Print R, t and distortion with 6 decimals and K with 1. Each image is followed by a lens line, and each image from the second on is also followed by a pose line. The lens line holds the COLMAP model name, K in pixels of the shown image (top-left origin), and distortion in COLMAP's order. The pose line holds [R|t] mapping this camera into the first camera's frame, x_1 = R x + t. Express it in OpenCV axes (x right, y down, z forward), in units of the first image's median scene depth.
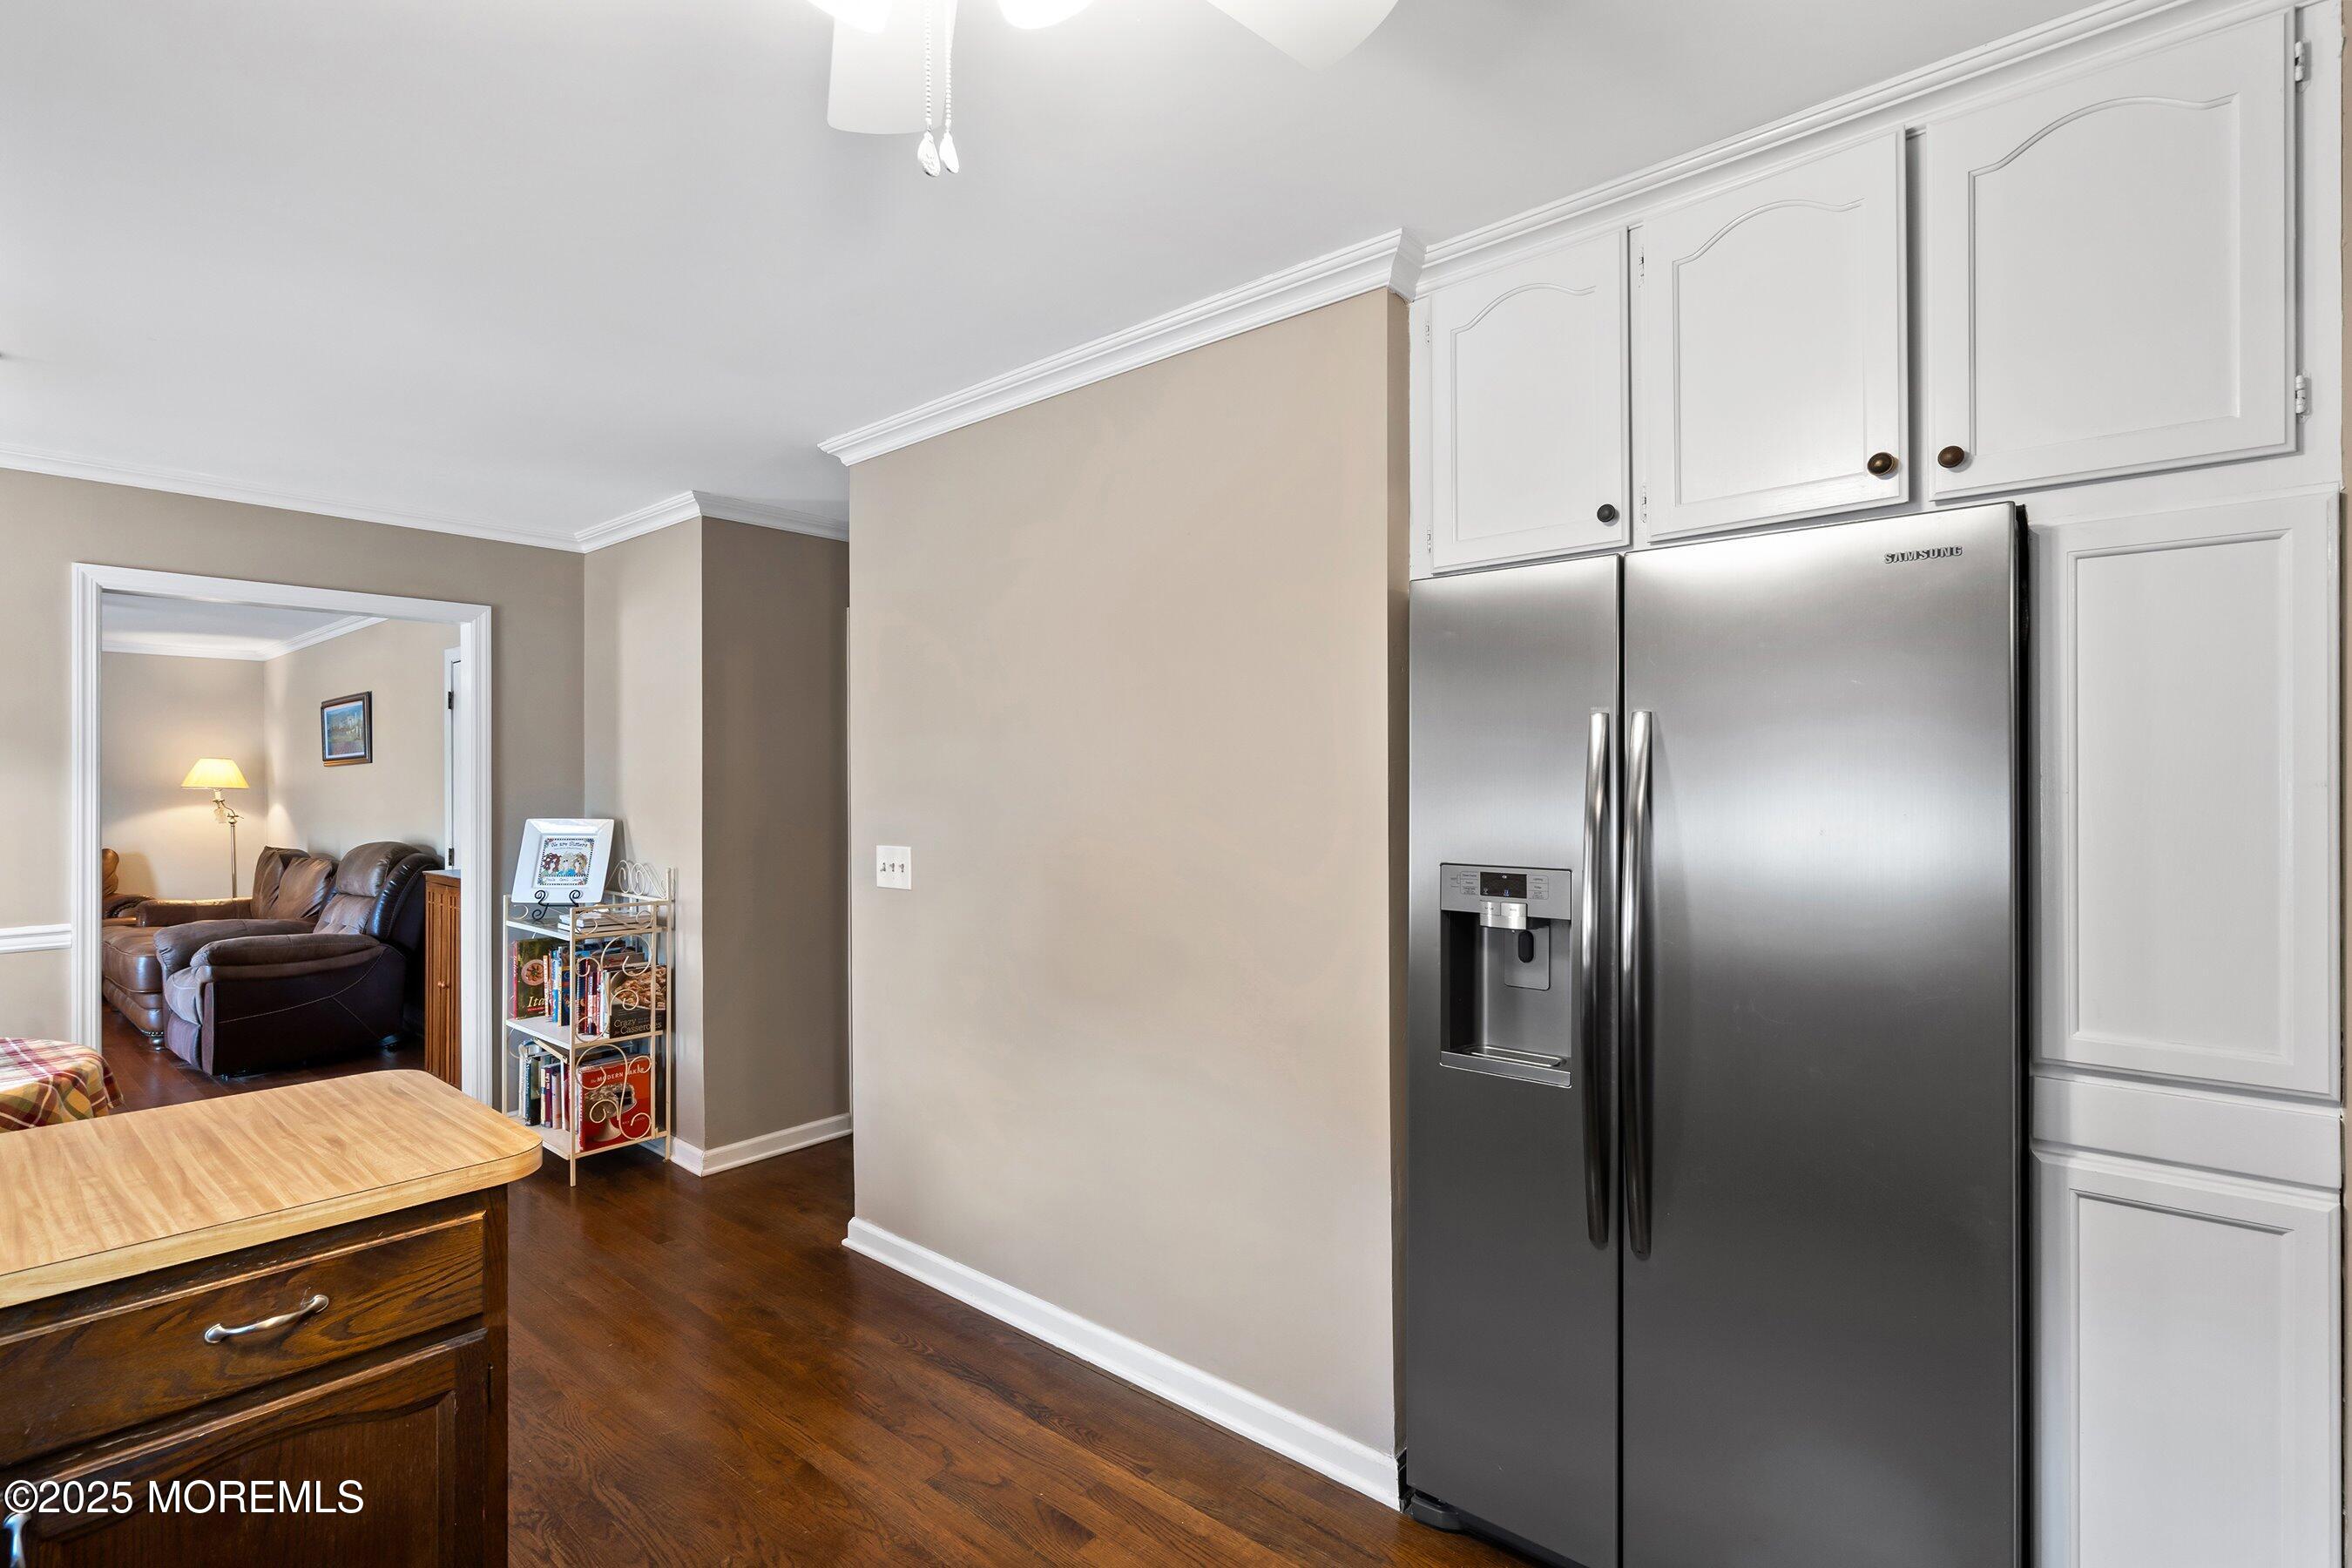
lens RADIAL K [[1083.1, 0, 1156.7], [0, 1083.1, 781.1], [0, 0, 1]] dist [-0.003607, 0.001916]
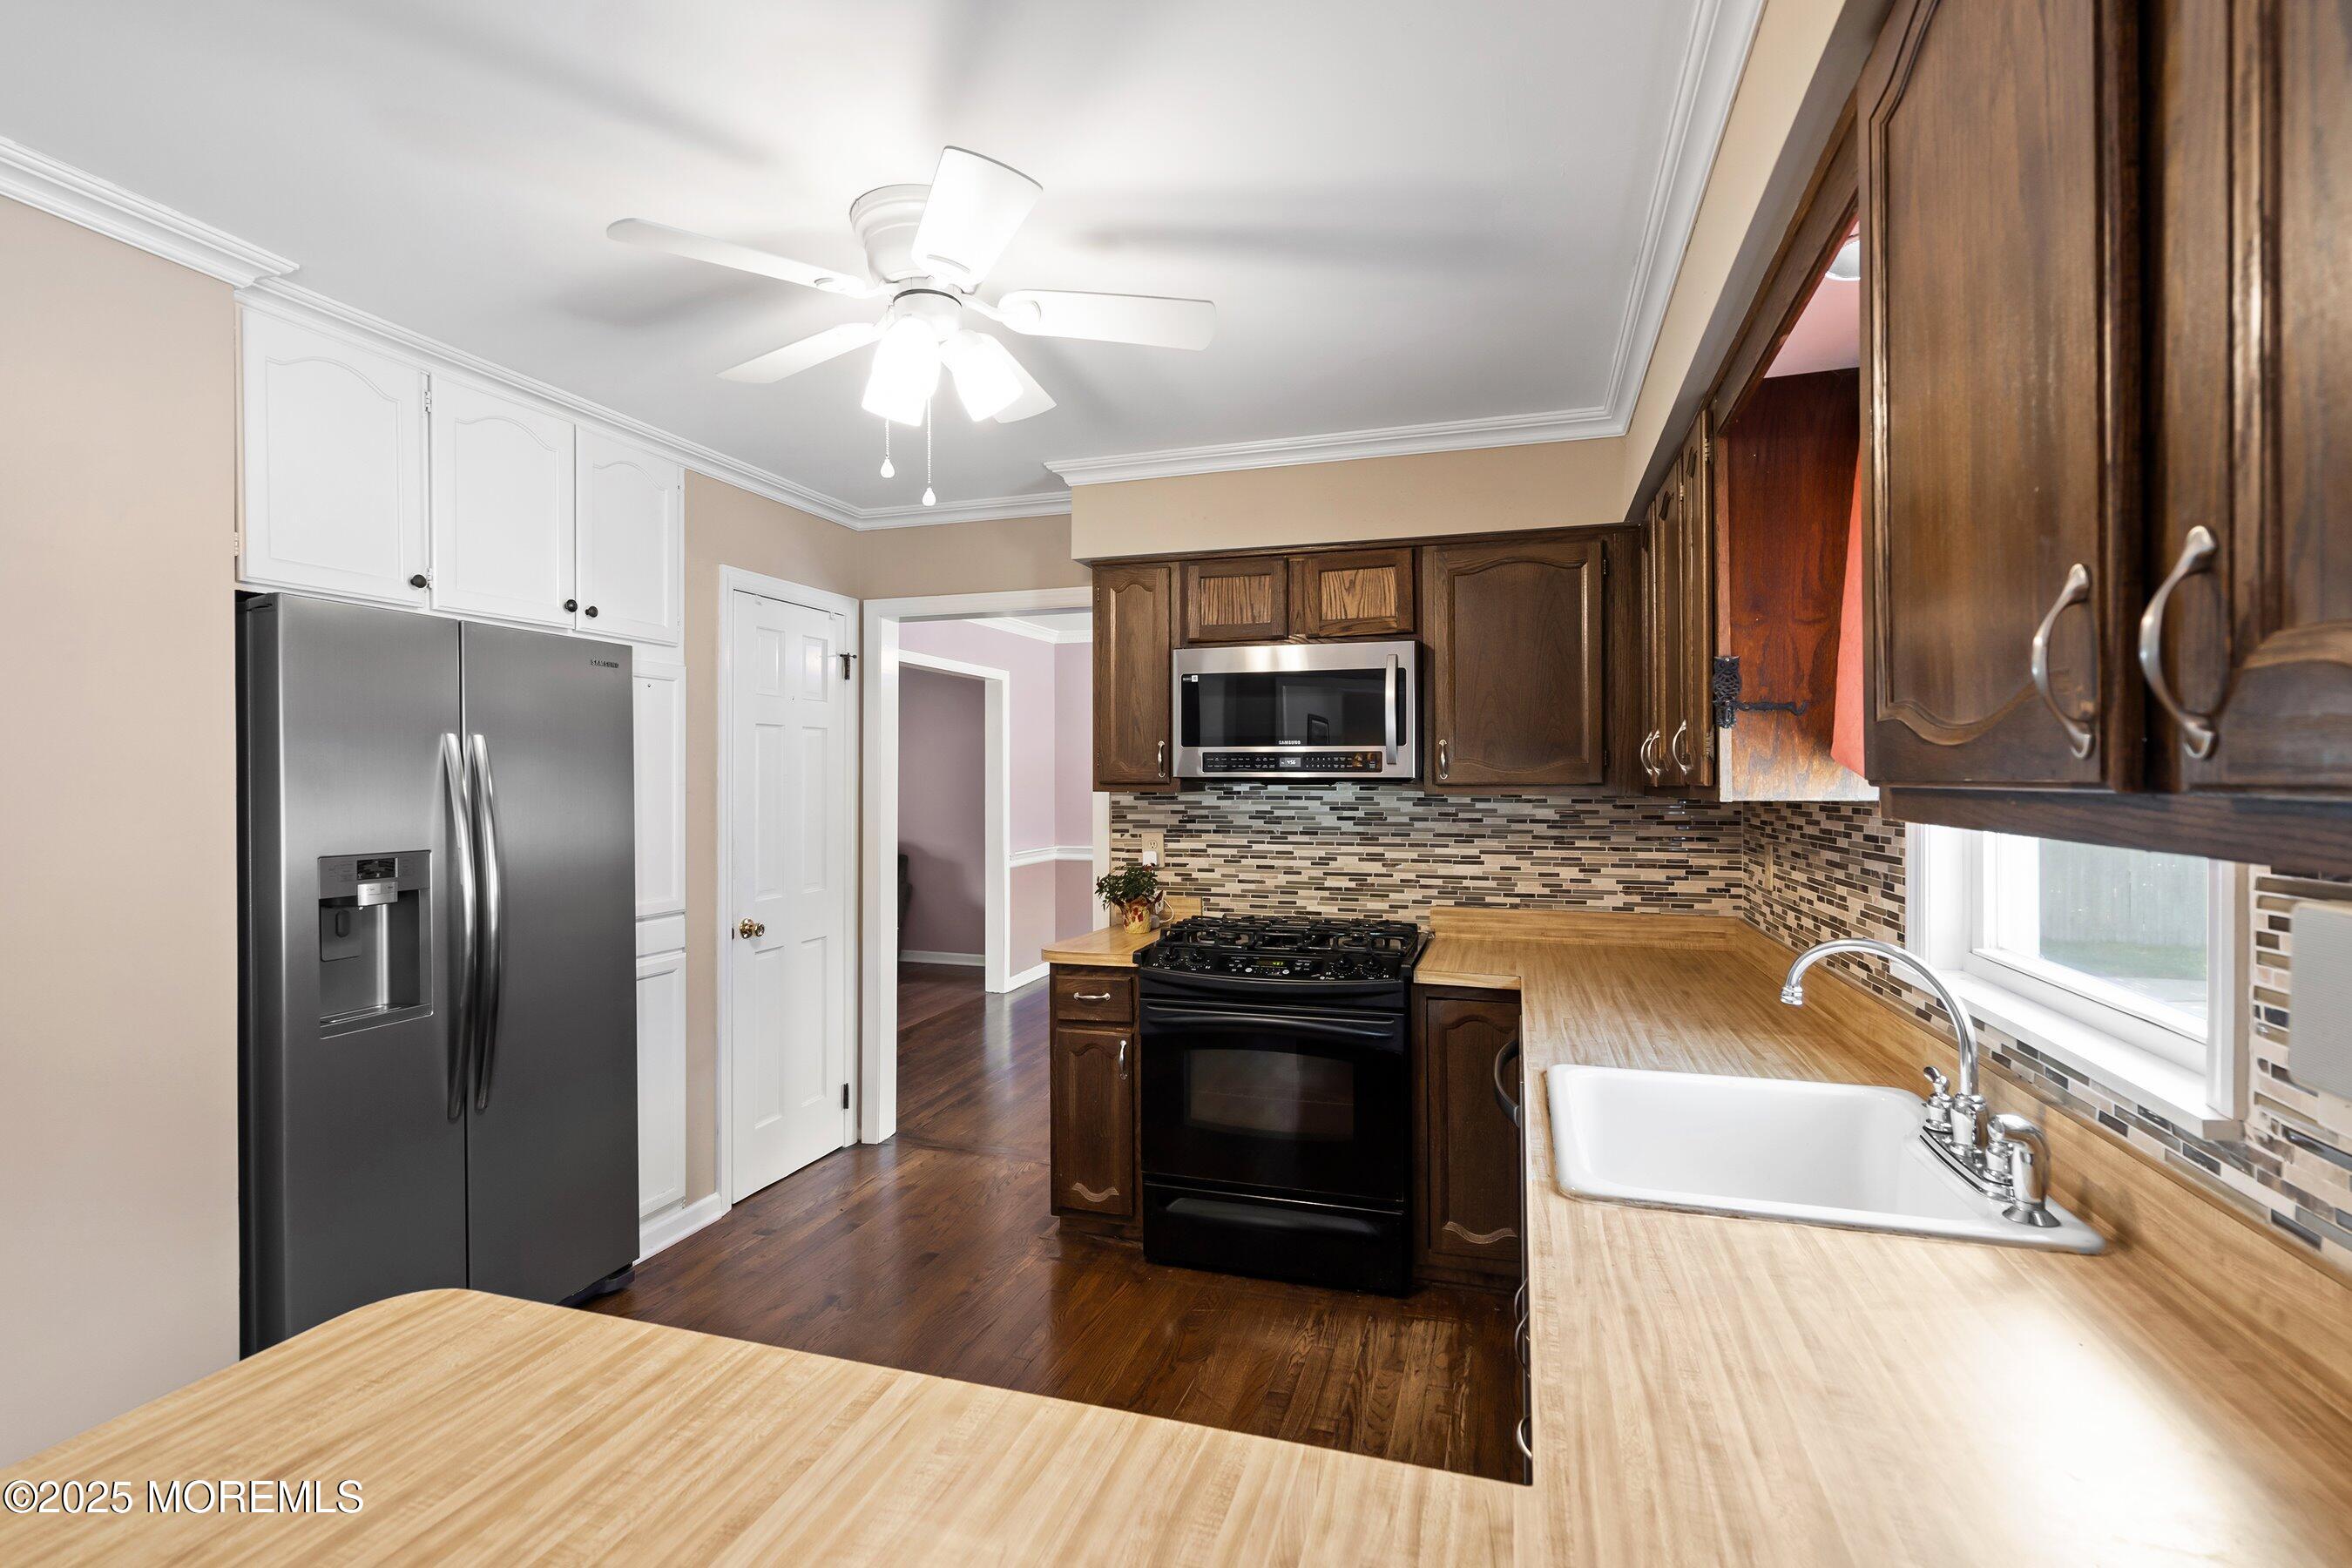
lens RADIAL K [[1083.1, 0, 1163.6], [0, 1083.1, 781.0], [0, 0, 1]] dist [-0.003607, 0.001916]
pose [[-0.383959, 0.002728, 0.923346, -1.117389], [0.001884, 0.999996, -0.002171, 0.001666], [-0.923348, 0.000906, -0.383962, 0.643604]]
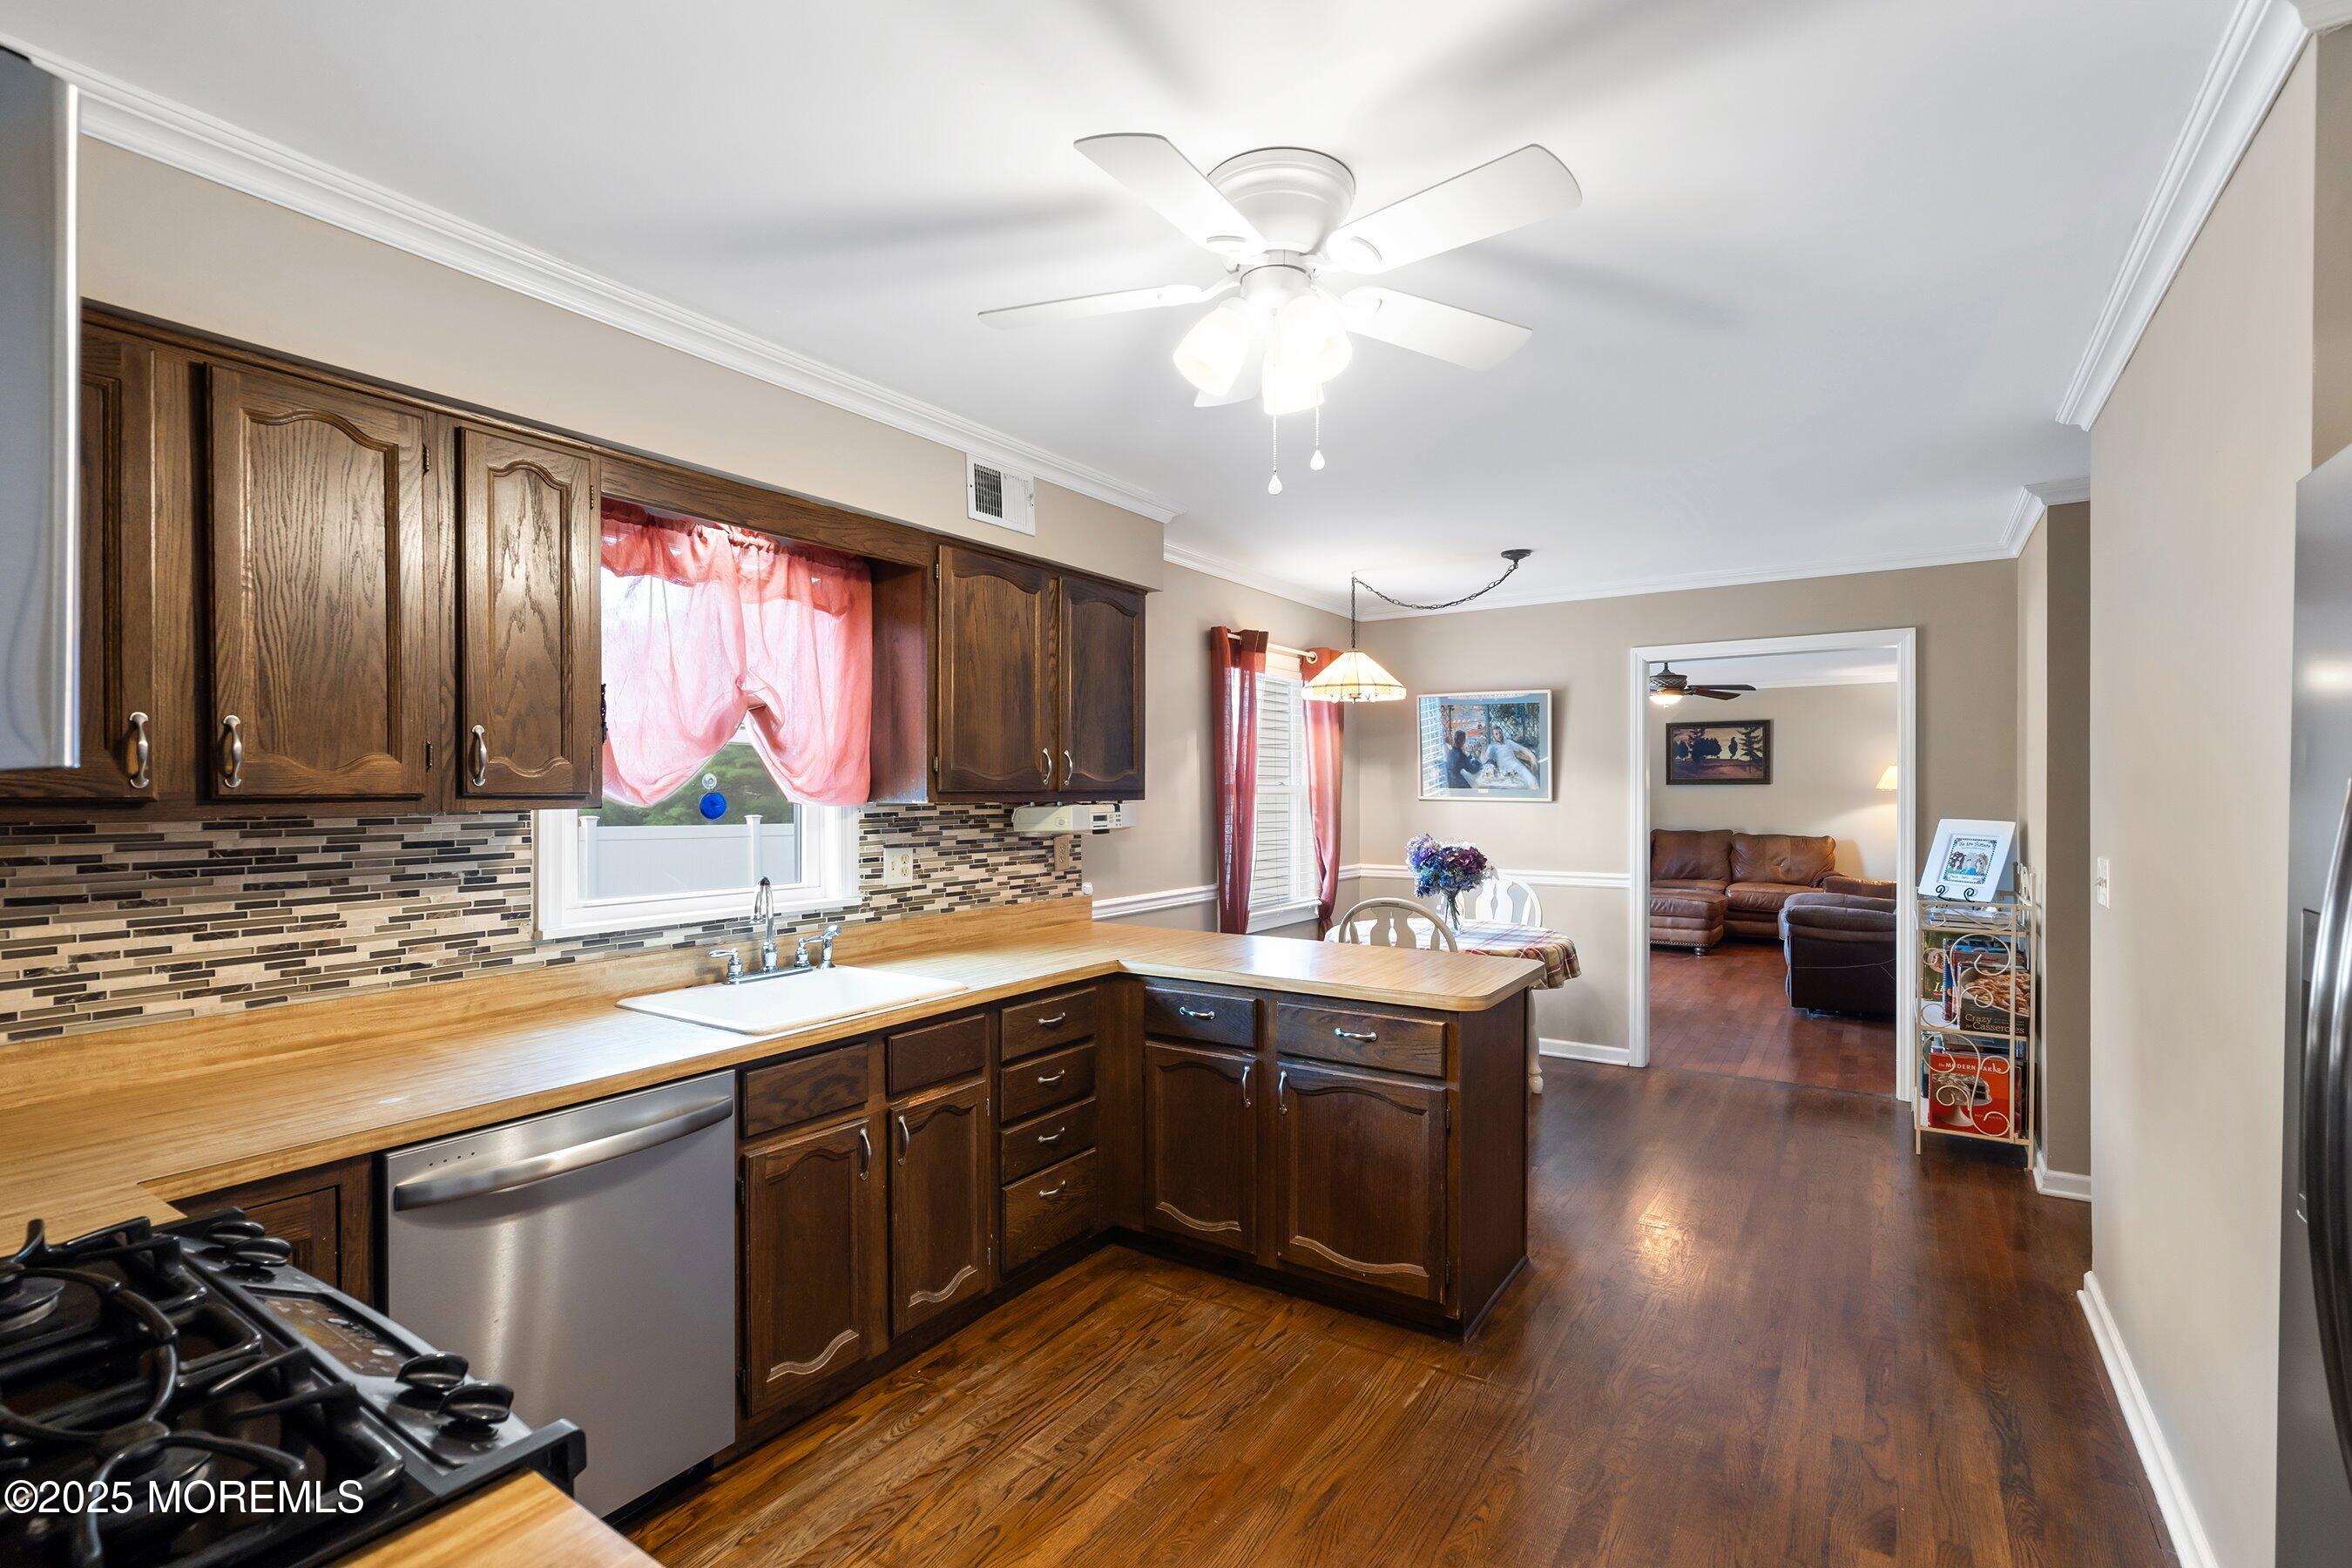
lens RADIAL K [[1083.1, 0, 1206.1], [0, 1083.1, 797.8], [0, 0, 1]] dist [-0.003607, 0.001916]
pose [[0.142749, 0.011278, -0.989695, 0.867793], [0.003883, 0.999921, 0.011955, -0.004349], [0.989751, -0.005549, 0.142694, 0.262568]]
